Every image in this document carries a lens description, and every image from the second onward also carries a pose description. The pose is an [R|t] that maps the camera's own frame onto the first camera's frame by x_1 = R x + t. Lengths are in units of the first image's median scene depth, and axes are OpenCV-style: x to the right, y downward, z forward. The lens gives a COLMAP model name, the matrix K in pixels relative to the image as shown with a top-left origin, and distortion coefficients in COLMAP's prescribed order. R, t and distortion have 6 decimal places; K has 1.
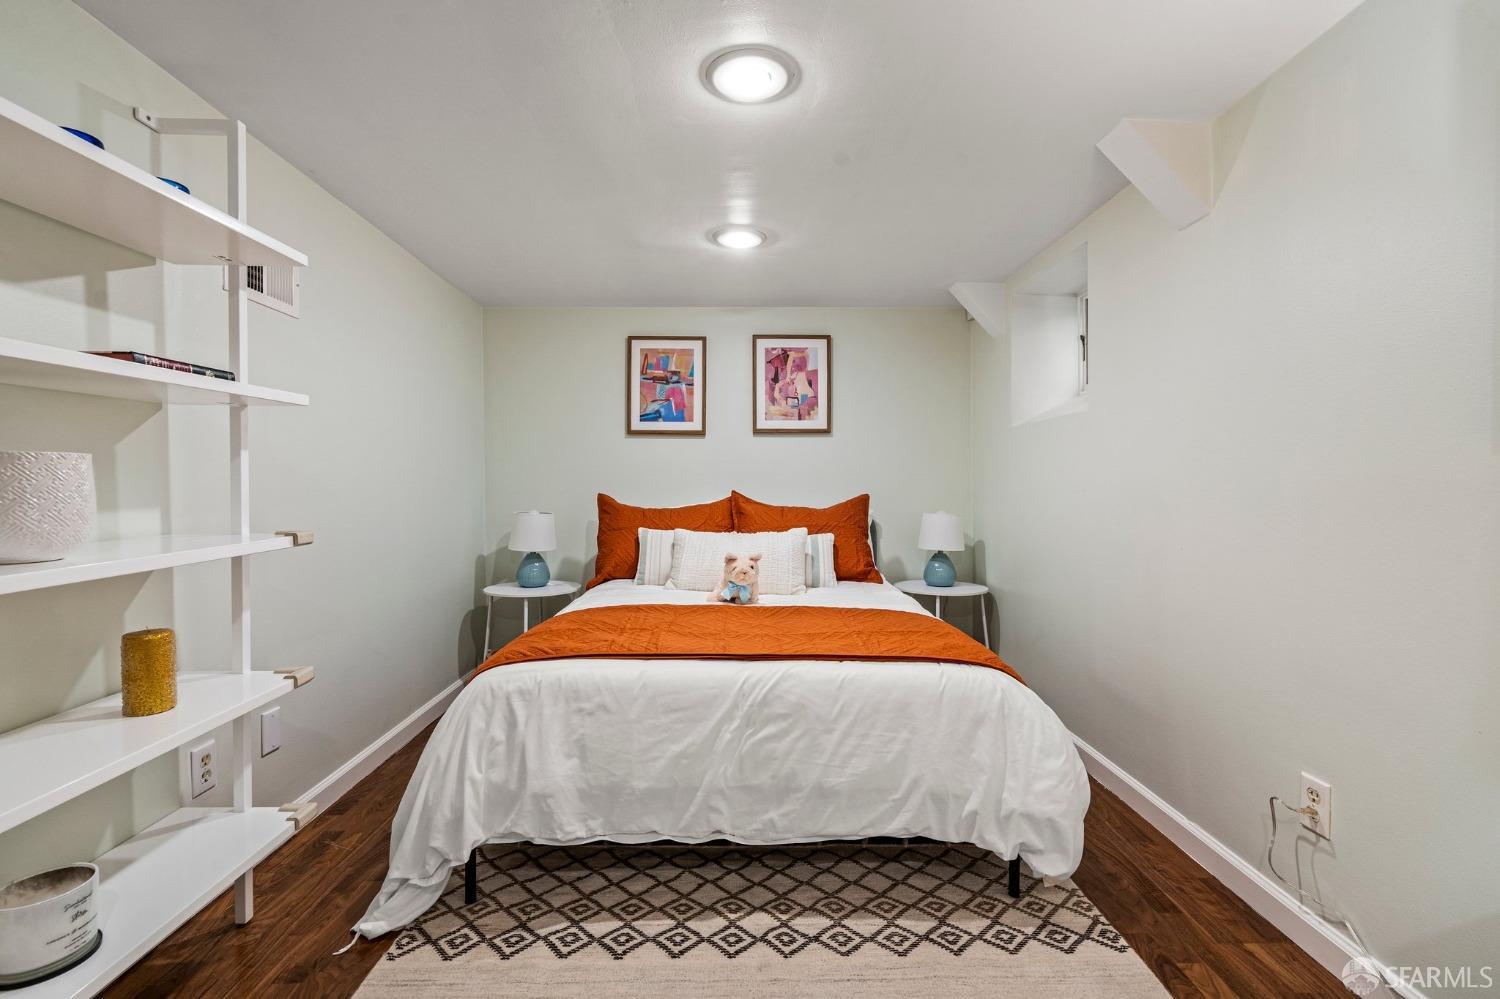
lens RADIAL K [[683.4, 0, 745.0], [0, 683.4, 497.9], [0, 0, 1]] dist [-0.002739, 0.000833]
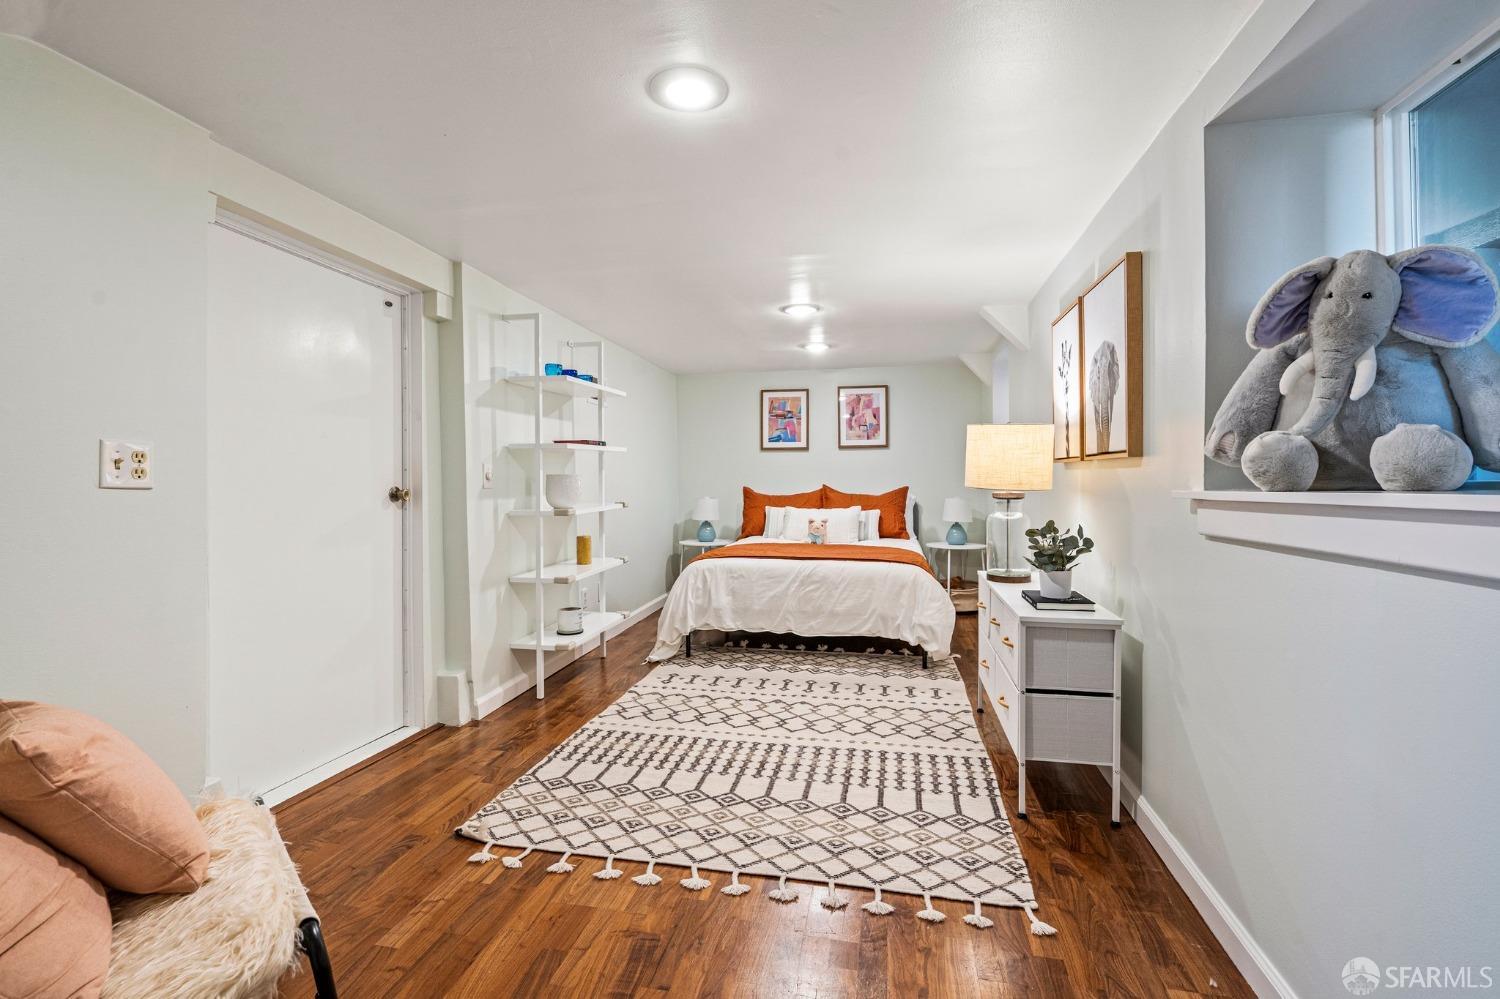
lens RADIAL K [[683.4, 0, 745.0], [0, 683.4, 497.9], [0, 0, 1]] dist [-0.002739, 0.000833]
pose [[0.975467, -0.001473, -0.220141, 0.176642], [0.003645, 0.999949, 0.009459, 0.005852], [0.220116, -0.010030, 0.975422, -0.709770]]
